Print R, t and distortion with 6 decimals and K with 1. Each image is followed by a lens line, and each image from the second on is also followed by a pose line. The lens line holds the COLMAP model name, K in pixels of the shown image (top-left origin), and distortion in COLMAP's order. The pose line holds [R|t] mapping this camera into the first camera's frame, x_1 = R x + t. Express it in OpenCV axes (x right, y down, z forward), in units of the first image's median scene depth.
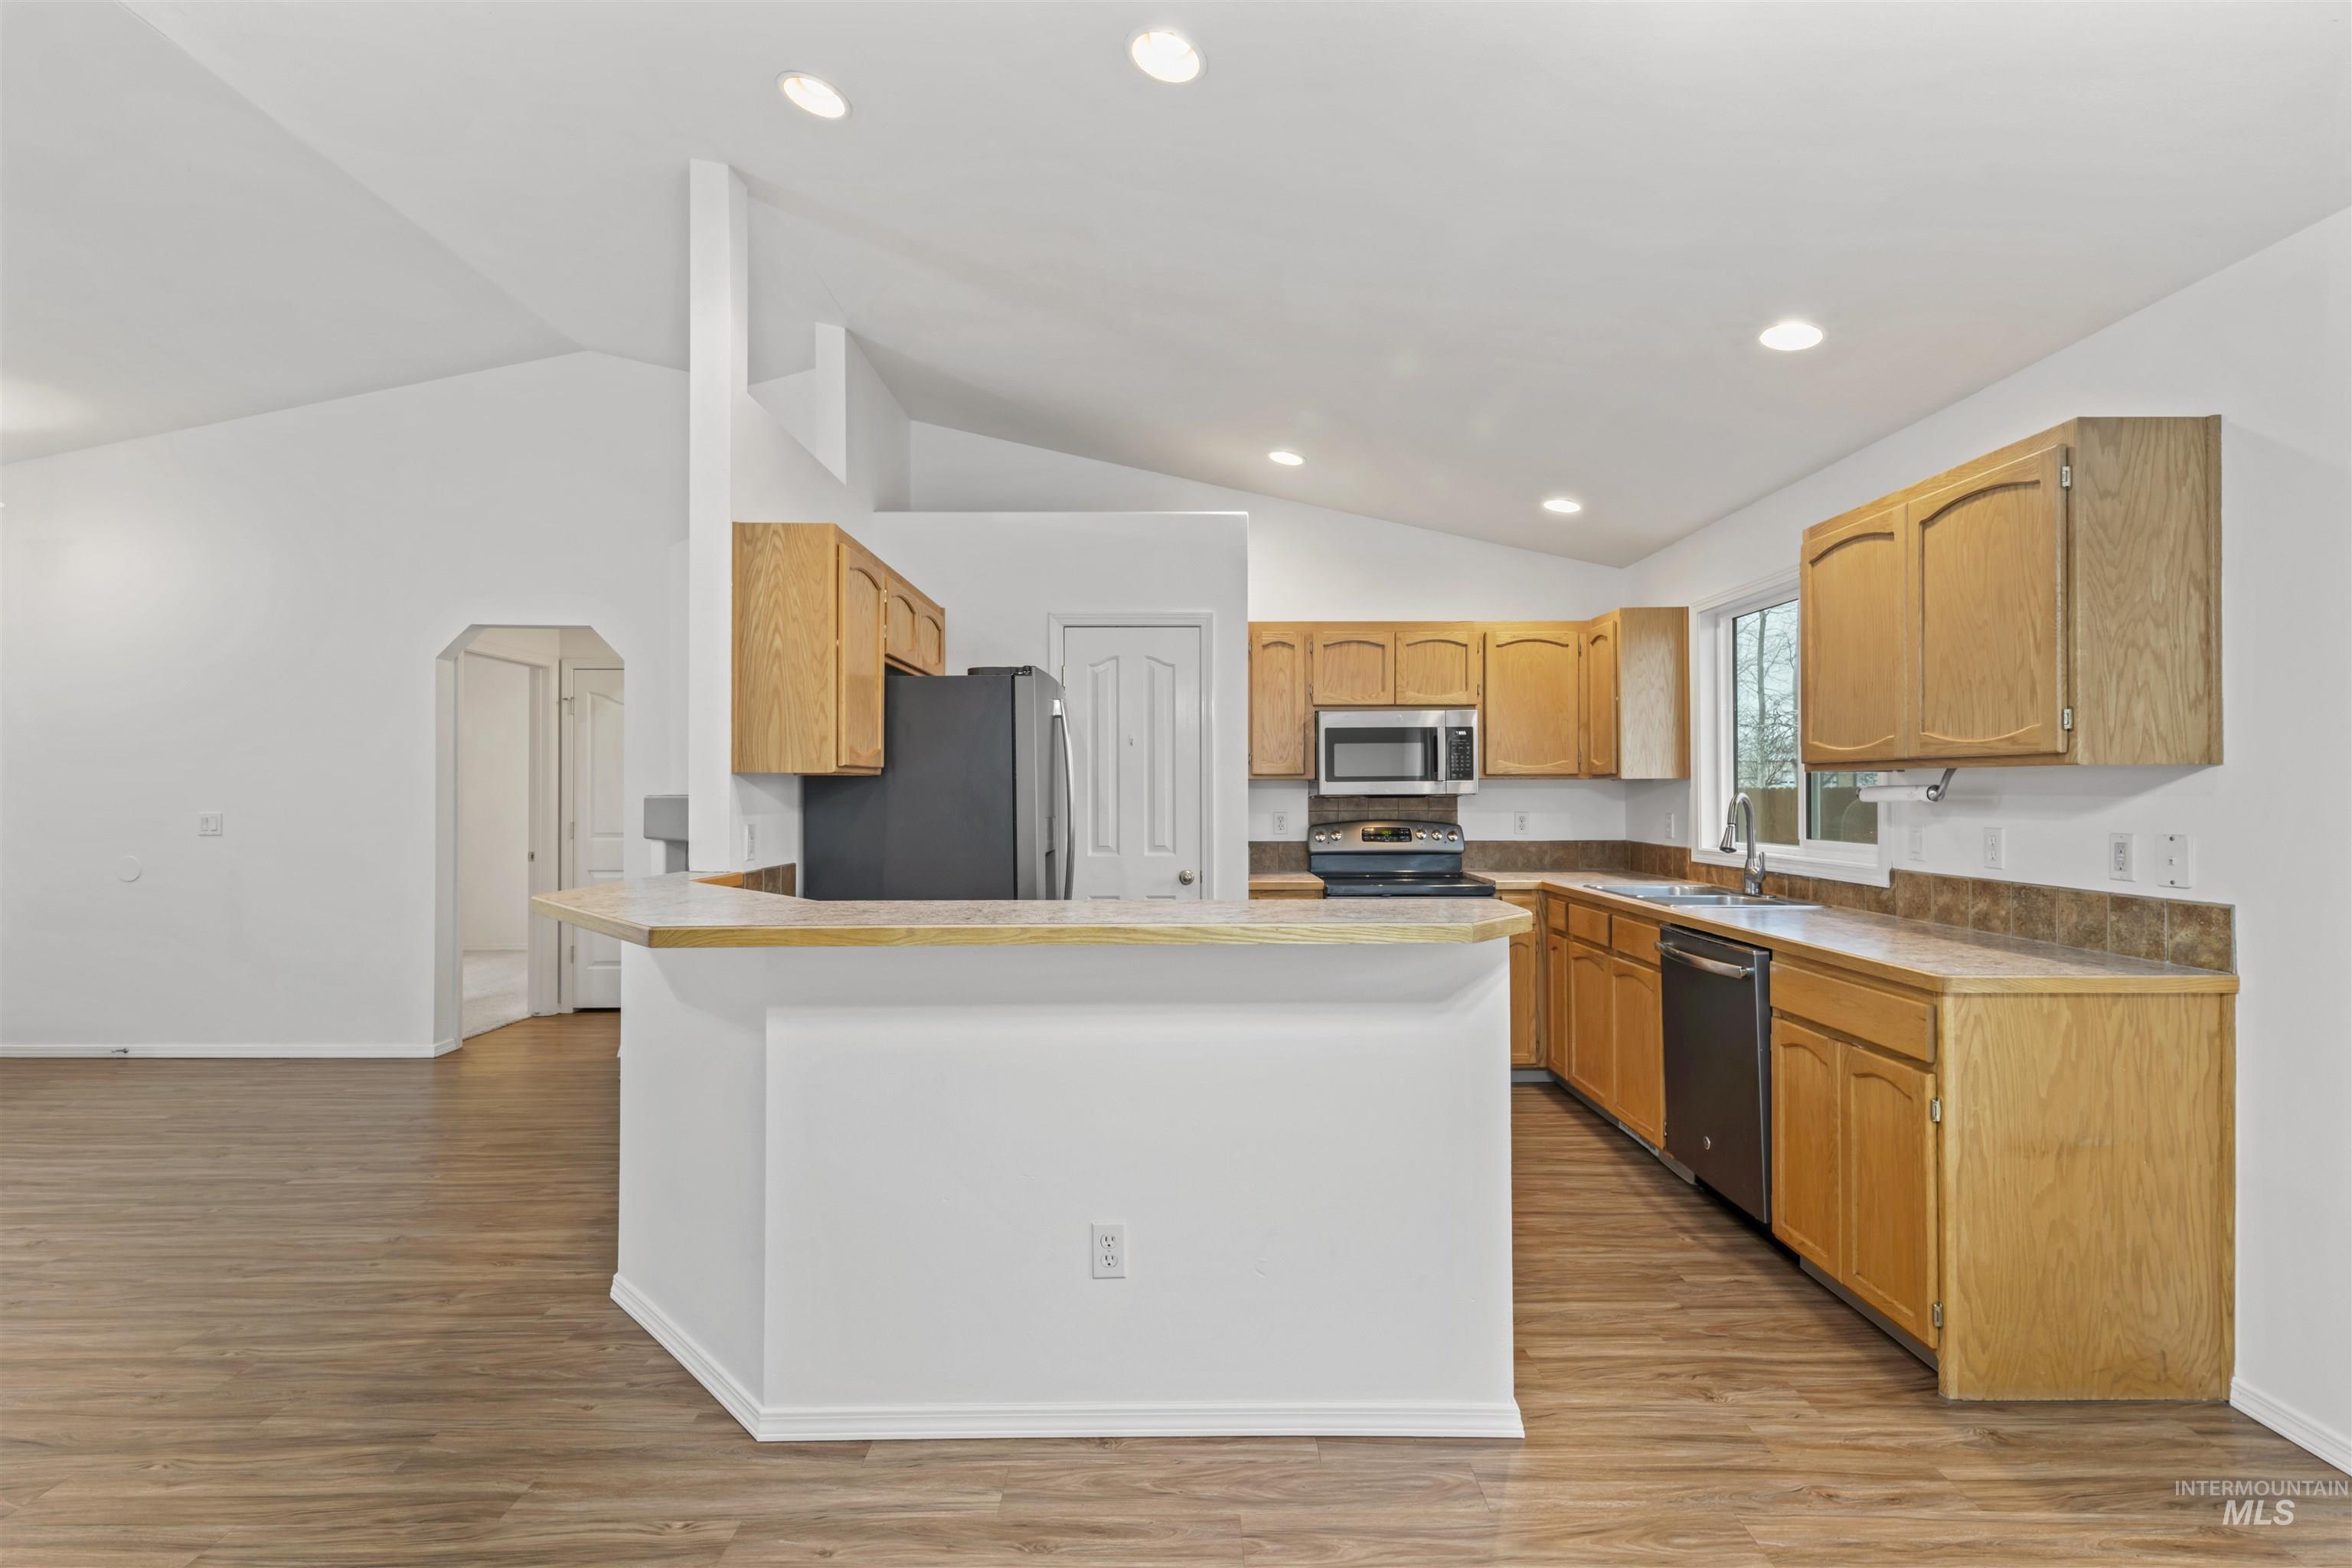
lens RADIAL K [[1060.3, 0, 1184.2], [0, 1060.3, 782.7], [0, 0, 1]] dist [0.022916, -0.012259]
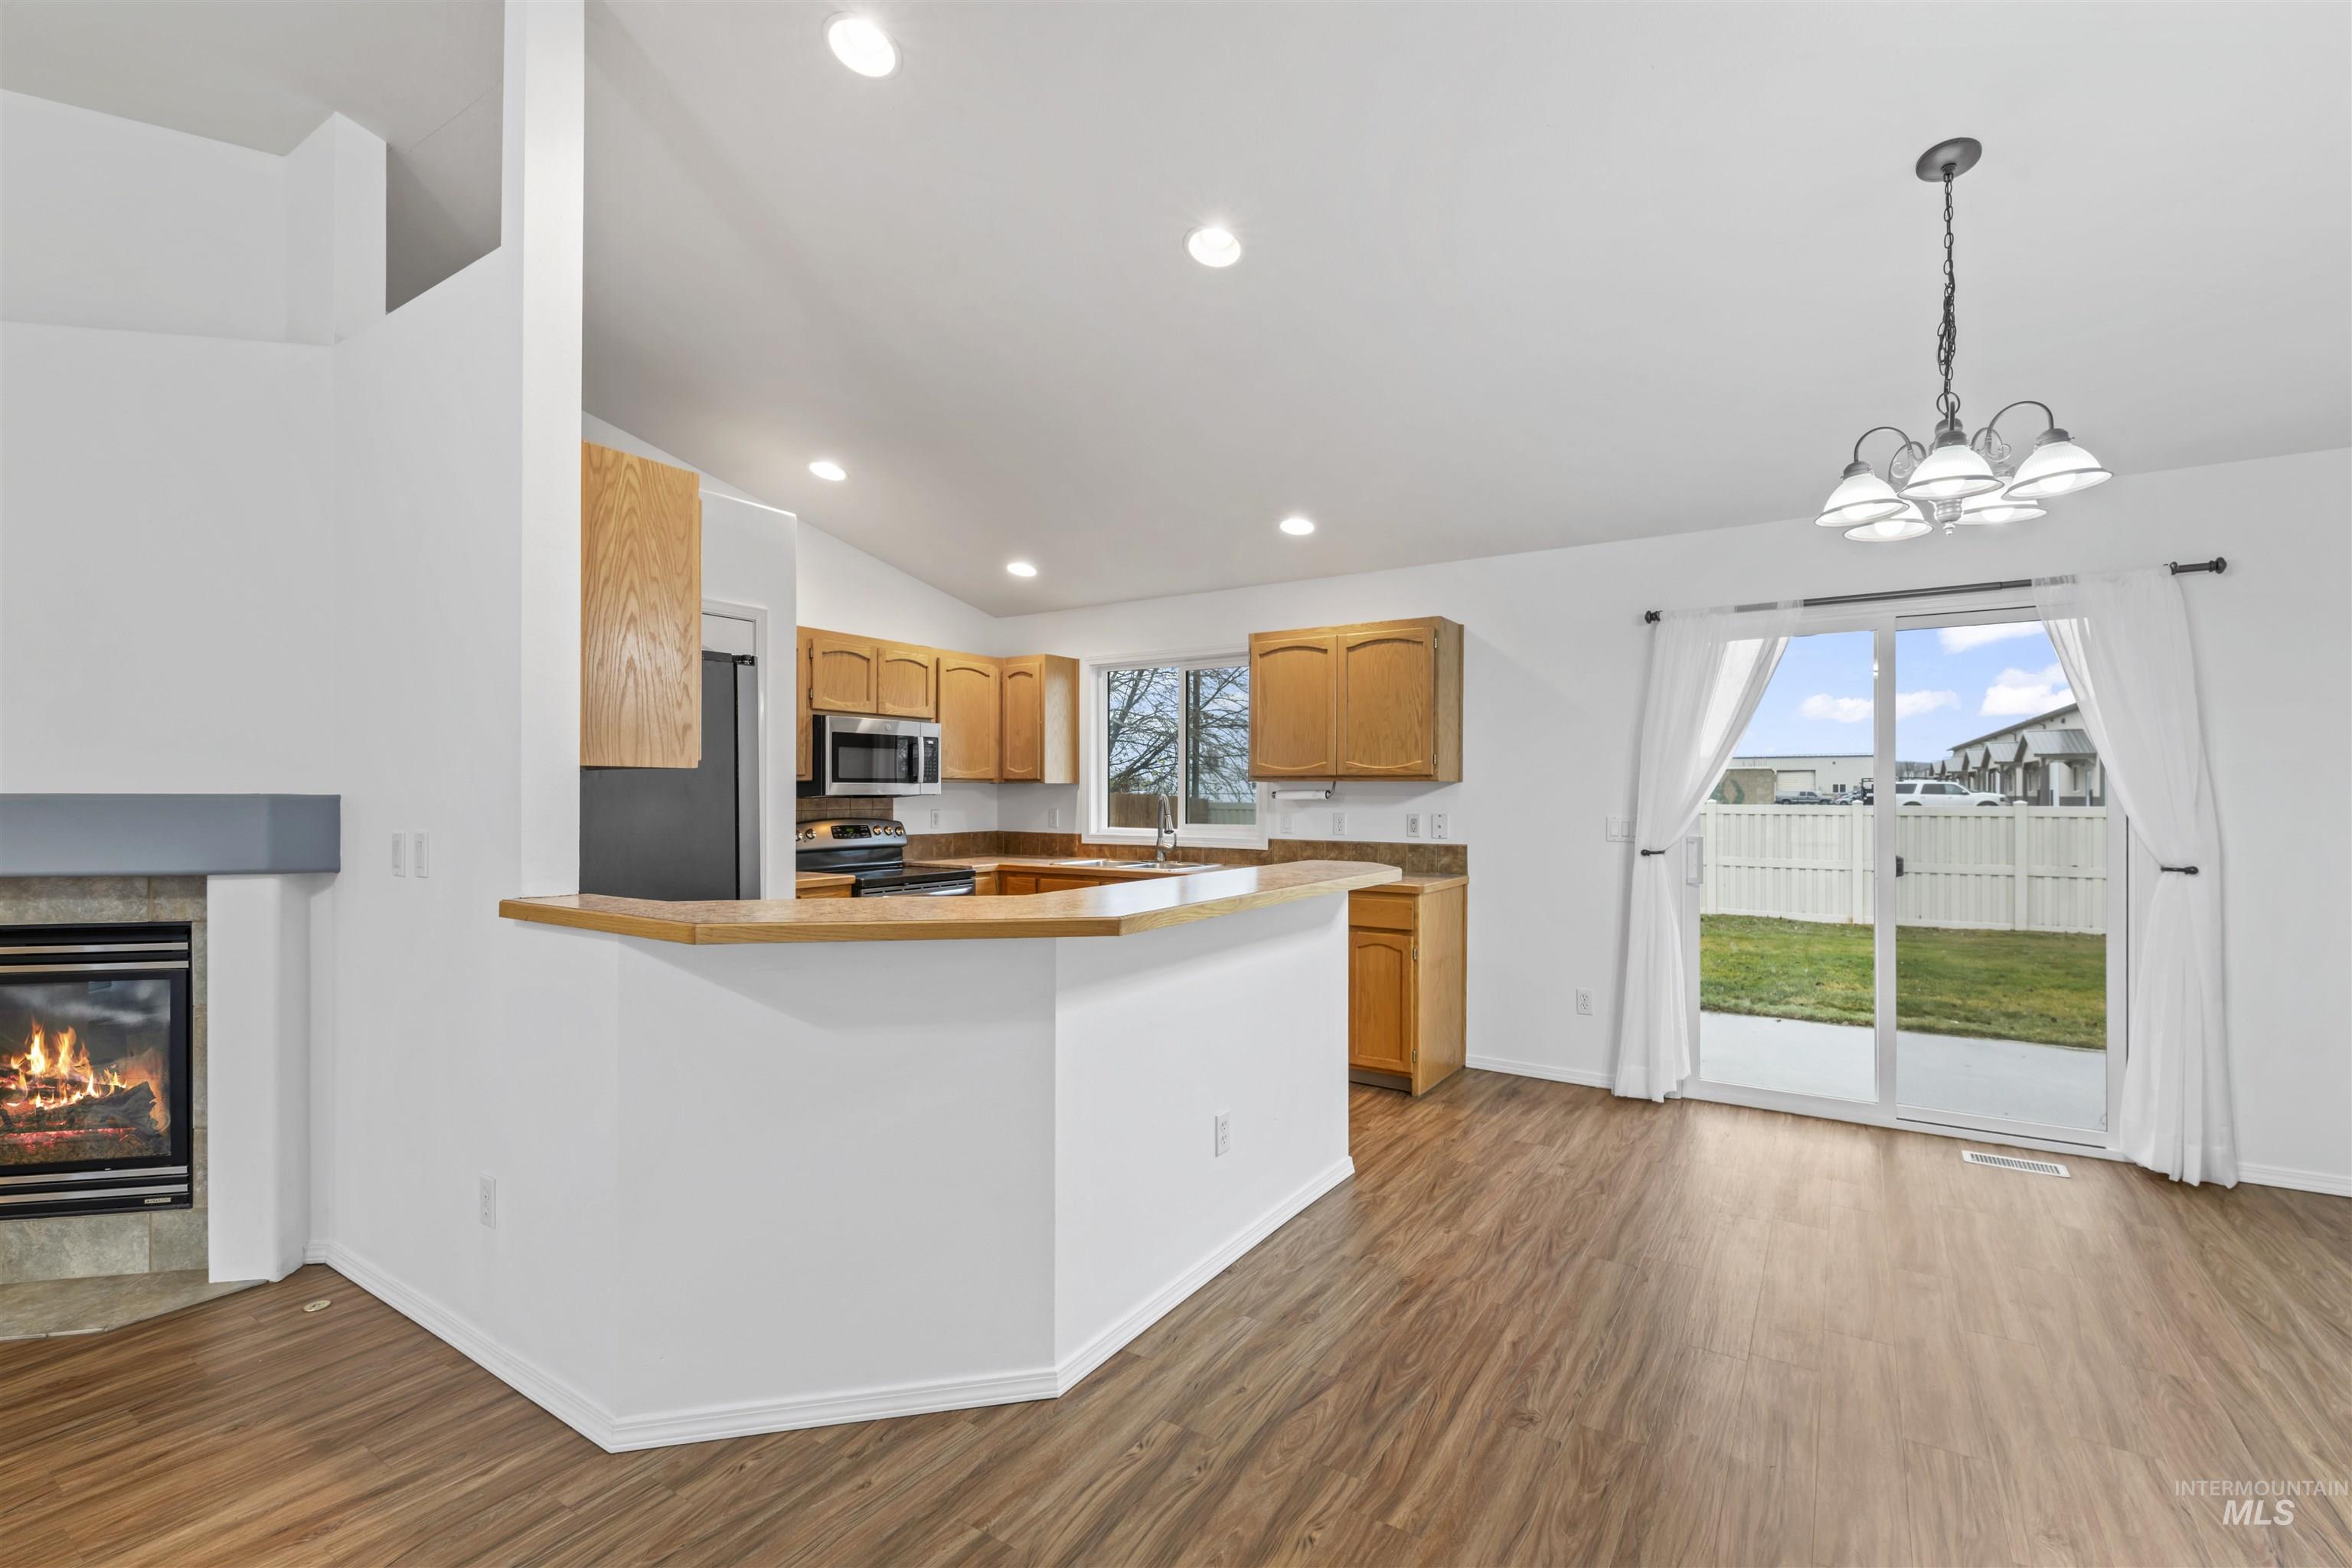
lens RADIAL K [[1014.9, 0, 1192.5], [0, 1014.9, 788.6], [0, 0, 1]] dist [0.012623, -0.009335]
pose [[0.547405, 0.006750, 0.836841, -0.683277], [-0.010974, 0.999939, -0.000887, 0.002823], [-0.836796, -0.008698, 0.547446, 0.192748]]
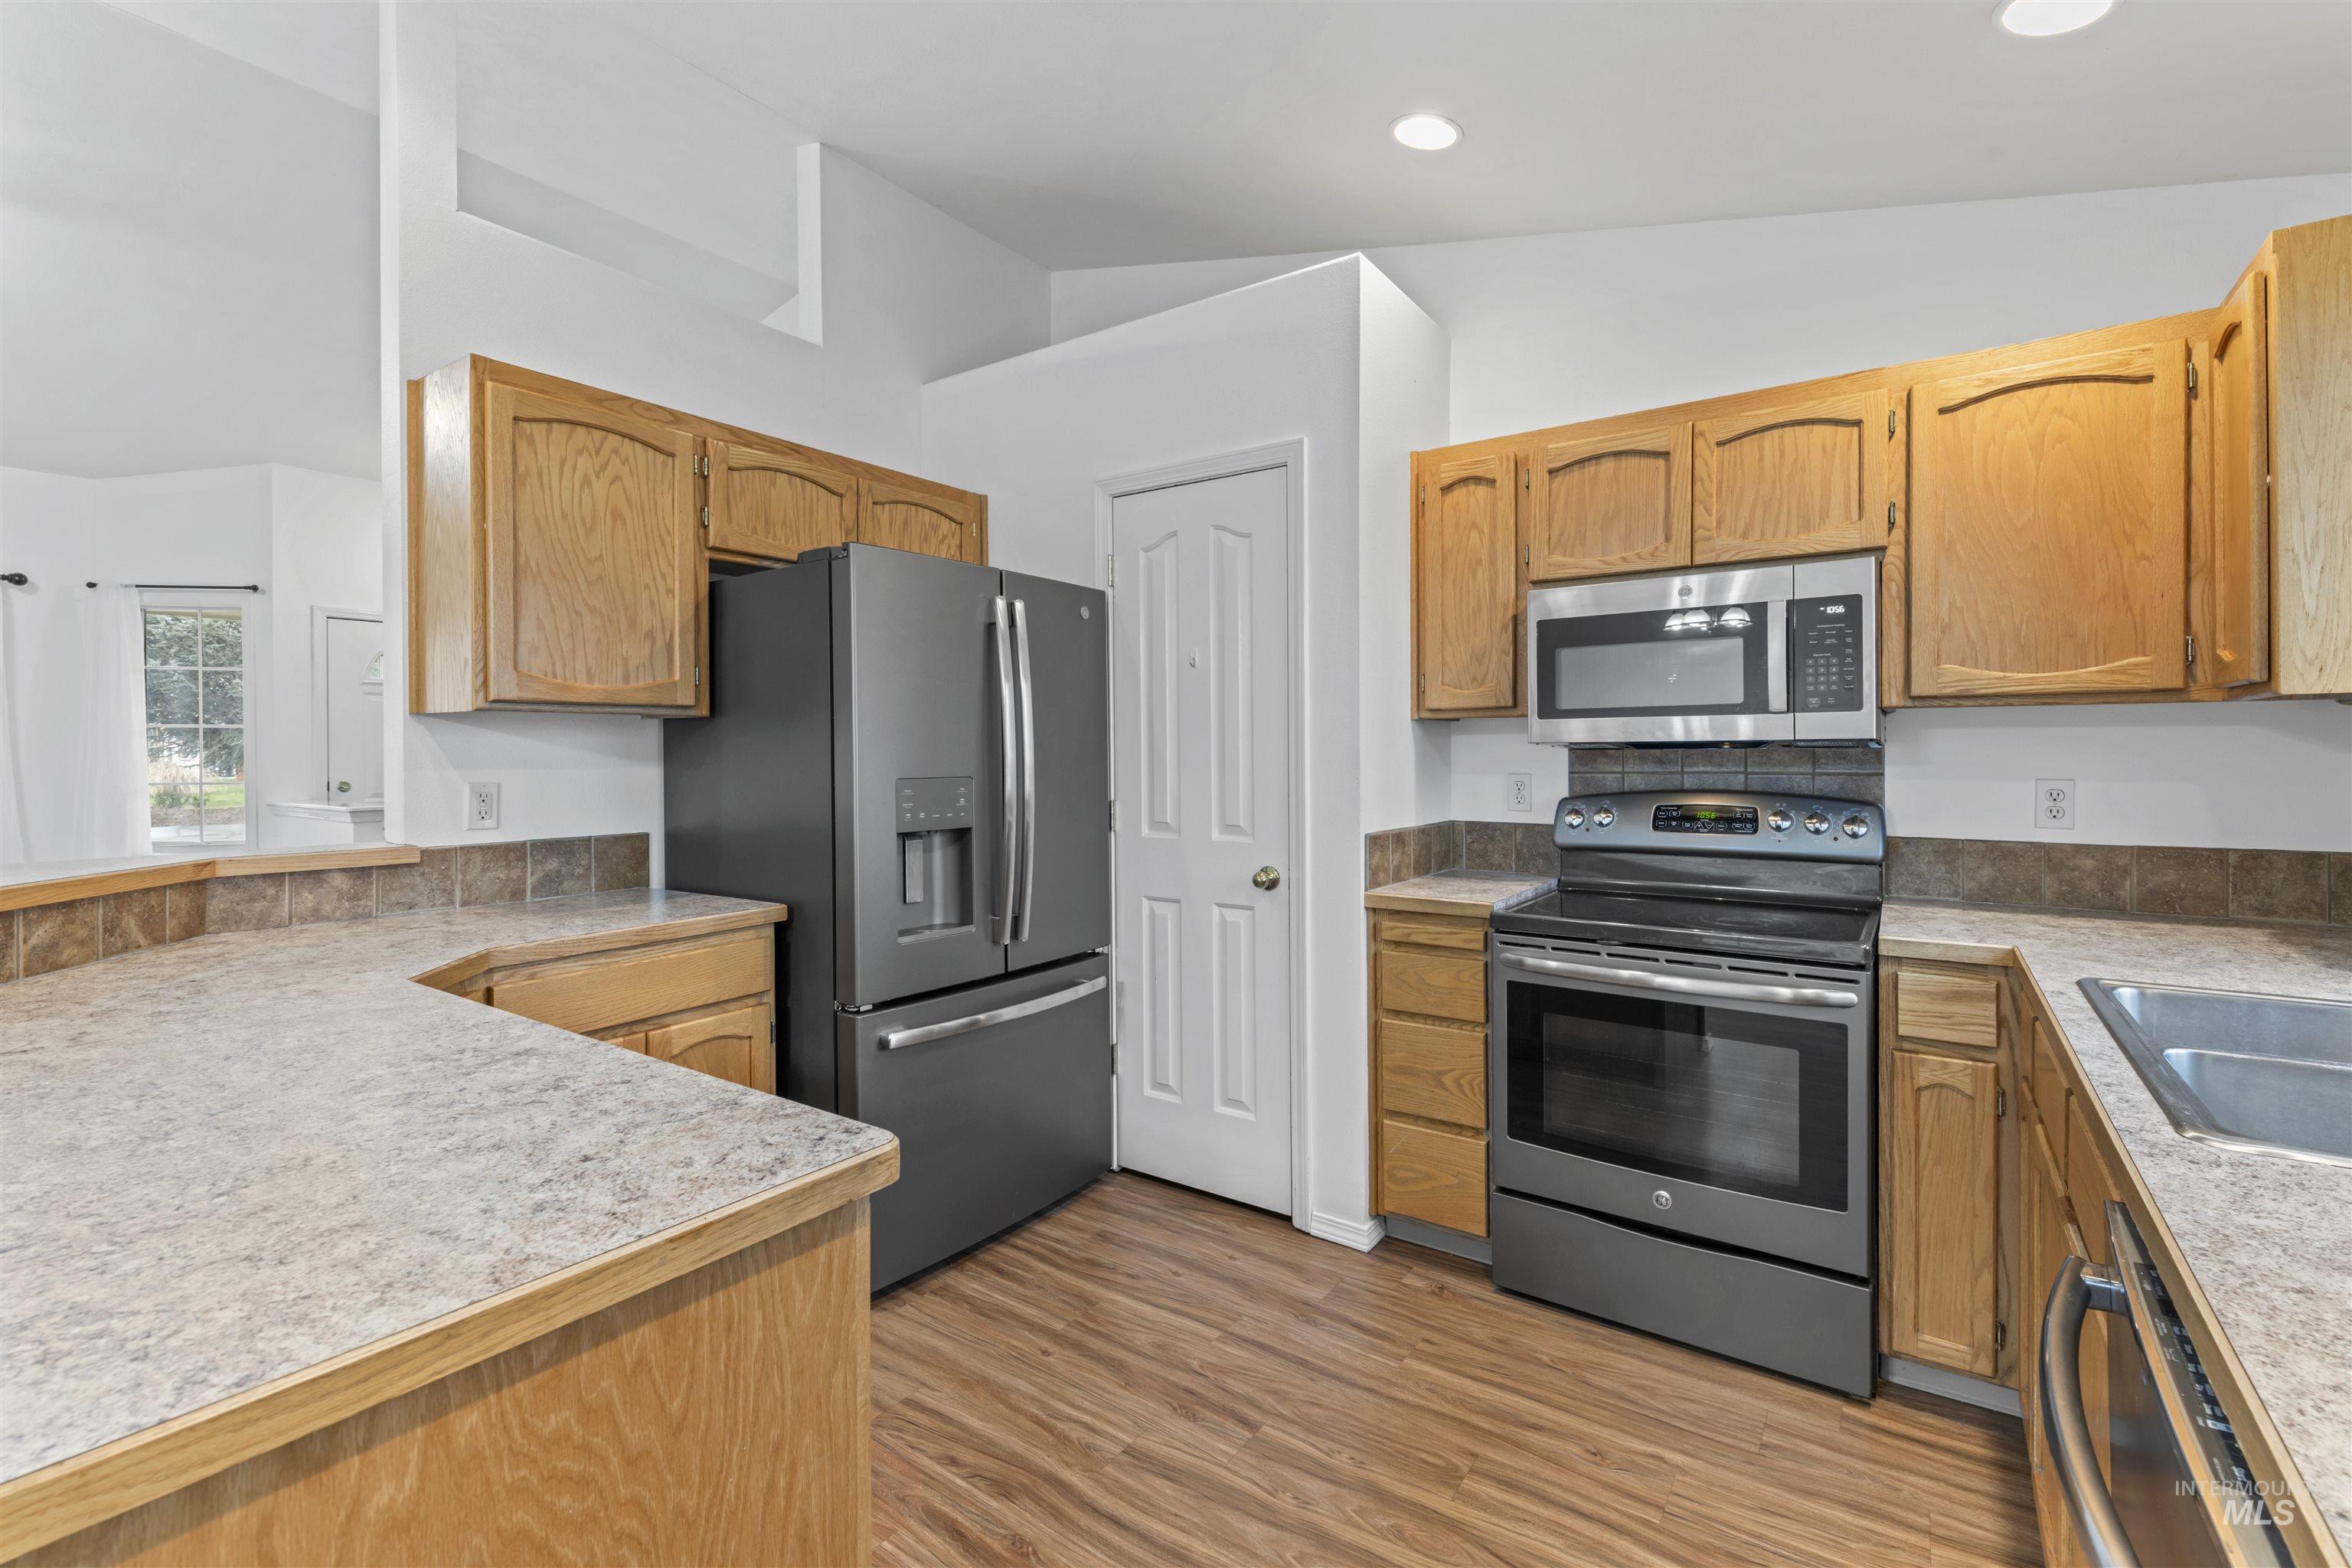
lens RADIAL K [[1025.4, 0, 1187.6], [0, 1025.4, 756.0], [0, 0, 1]] dist [0.011783, -0.008987]
pose [[0.816260, 0.002037, -0.577682, 0.384531], [0.007410, 0.999875, 0.013996, 0.012376], [0.577638, -0.015705, 0.816142, 0.613413]]
